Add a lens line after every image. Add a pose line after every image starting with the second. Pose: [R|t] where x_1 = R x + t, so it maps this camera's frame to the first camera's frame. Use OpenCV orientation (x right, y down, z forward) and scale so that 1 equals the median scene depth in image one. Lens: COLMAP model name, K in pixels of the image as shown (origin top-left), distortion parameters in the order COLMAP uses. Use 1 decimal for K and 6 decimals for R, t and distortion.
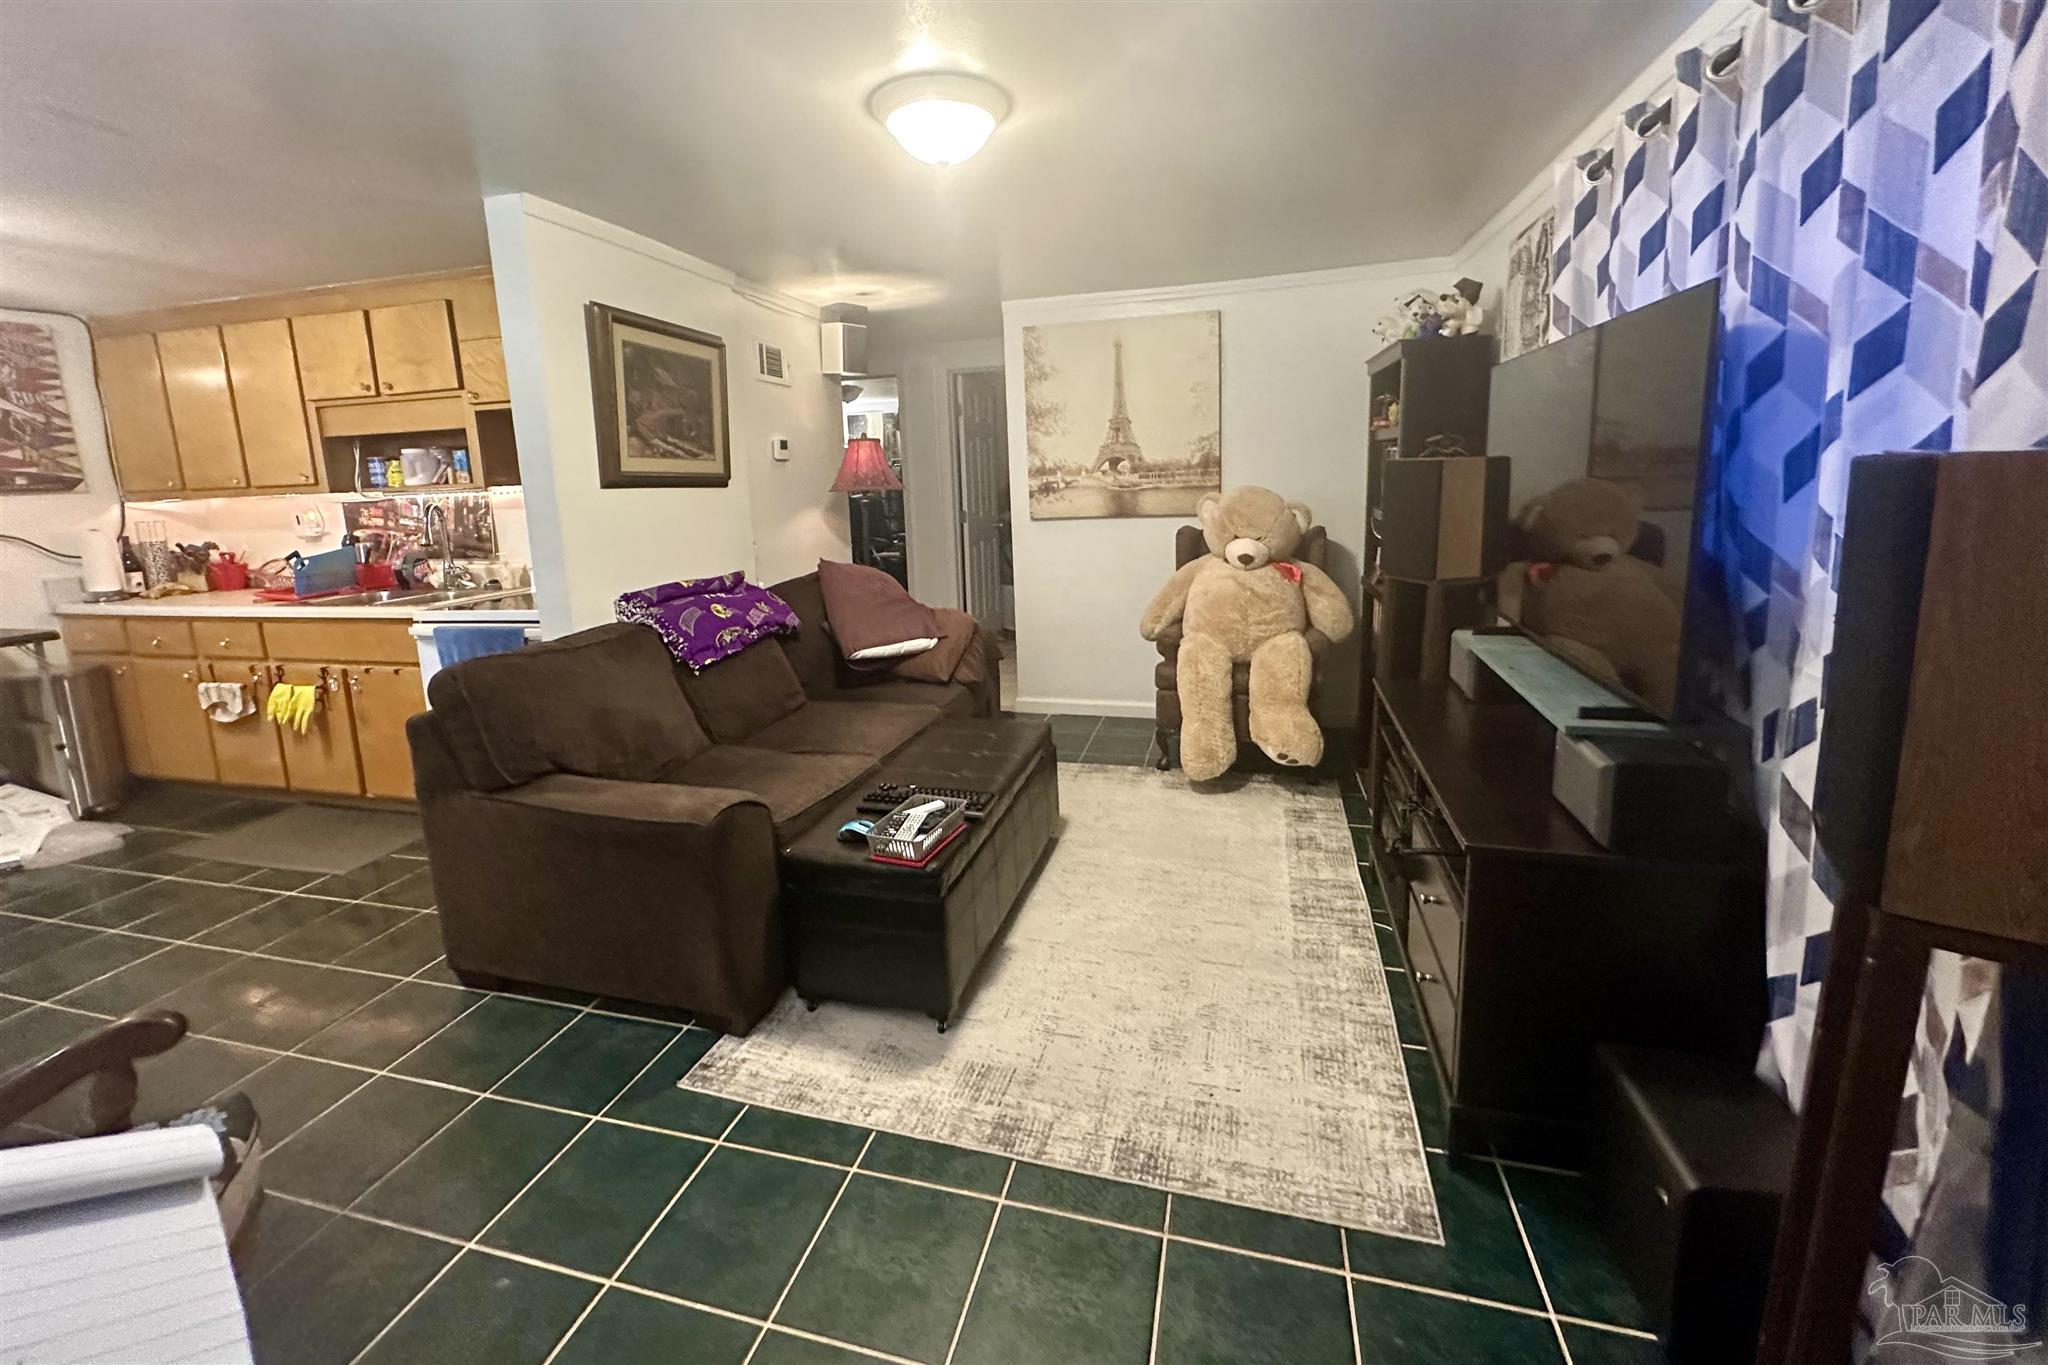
lens RADIAL K [[820.6, 0, 1030.9], [0, 820.6, 600.3], [0, 0, 1]] dist [-0.004790, 0.001142]
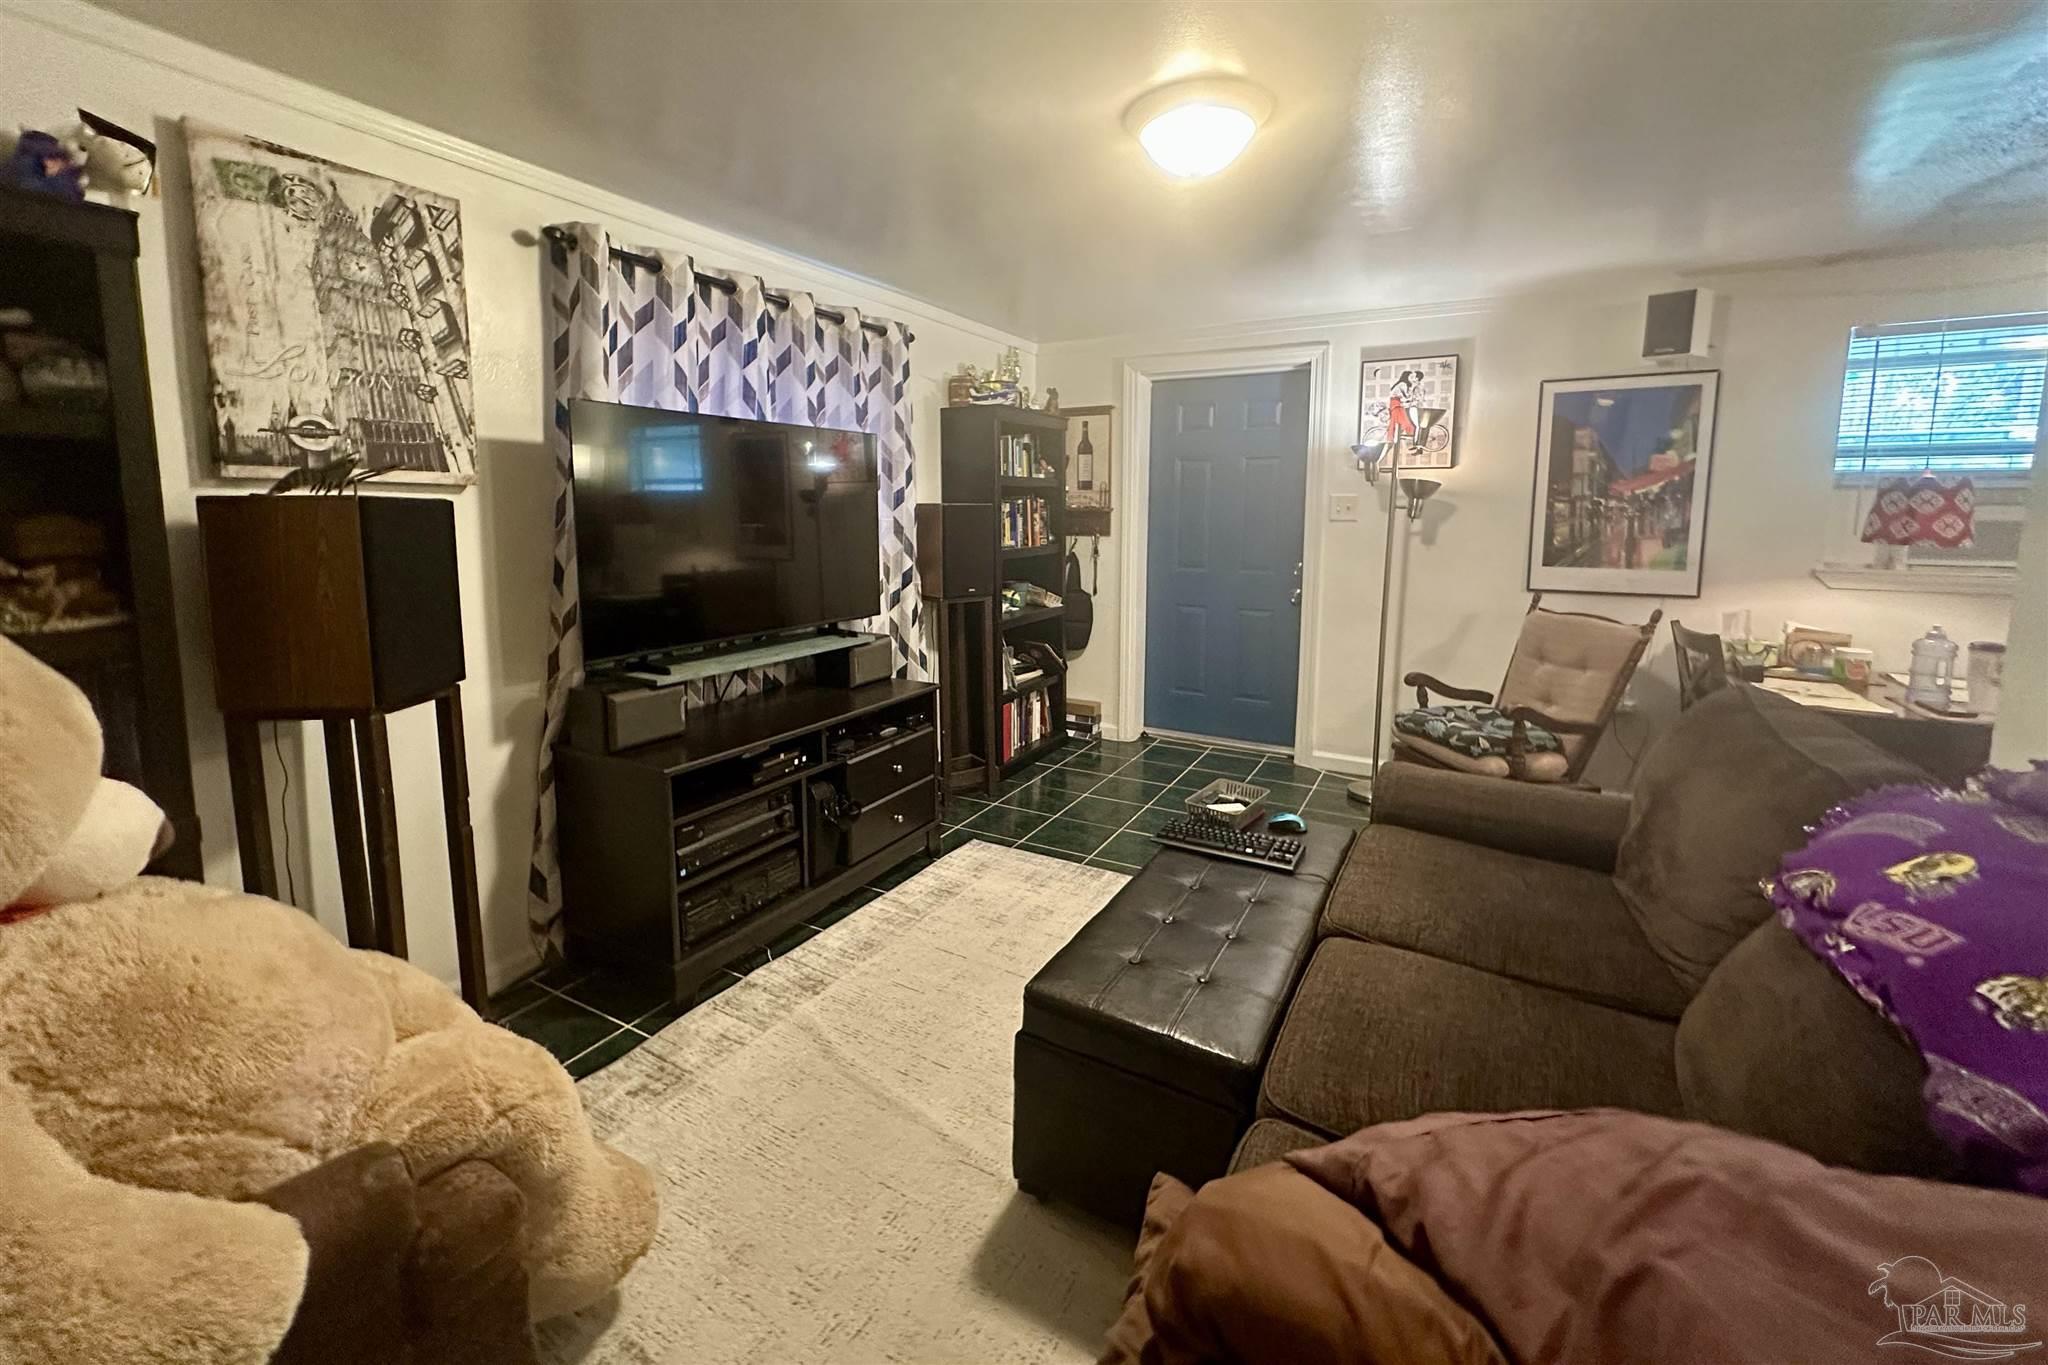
lens RADIAL K [[820.6, 0, 1010.4], [0, 820.6, 605.5], [0, 0, 1]] dist [-0.004790, 0.001142]
pose [[-0.964187, 0.000152, 0.265222, -0.080027], [0.071112, 0.963534, 0.257965, -0.168897], [-0.255511, 0.267587, -0.929038, 1.127687]]
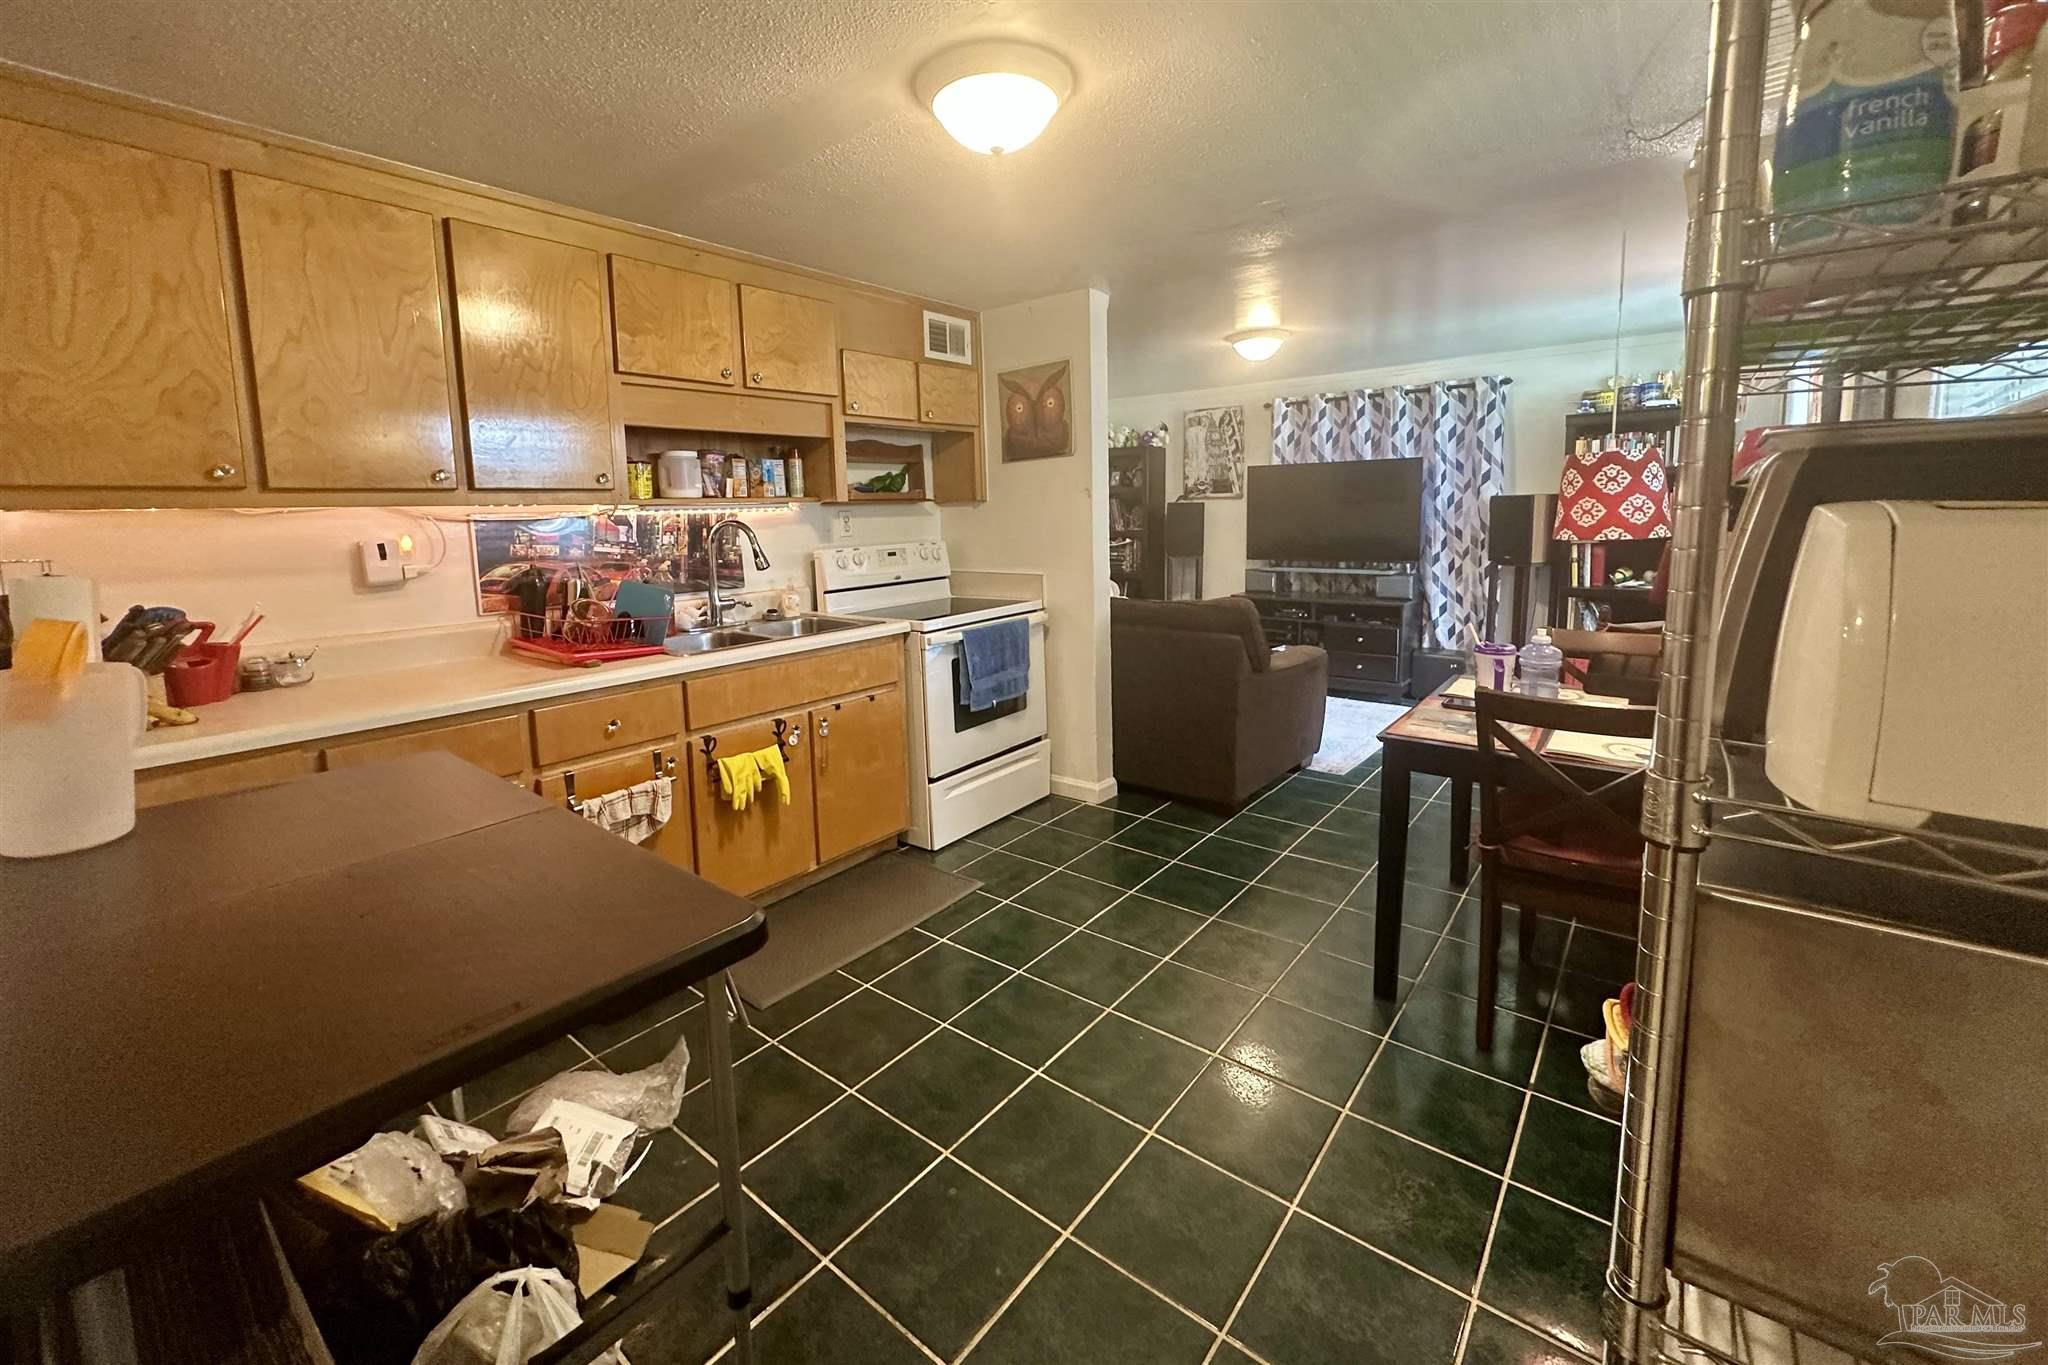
lens RADIAL K [[820.6, 0, 1023.5], [0, 820.6, 598.8], [0, 0, 1]] dist [-0.004790, 0.001142]
pose [[0.406135, -0.072832, 0.910906, -1.347012], [0.150860, 0.988485, 0.011772, -0.005819], [-0.901275, 0.132638, 0.412446, 0.402450]]
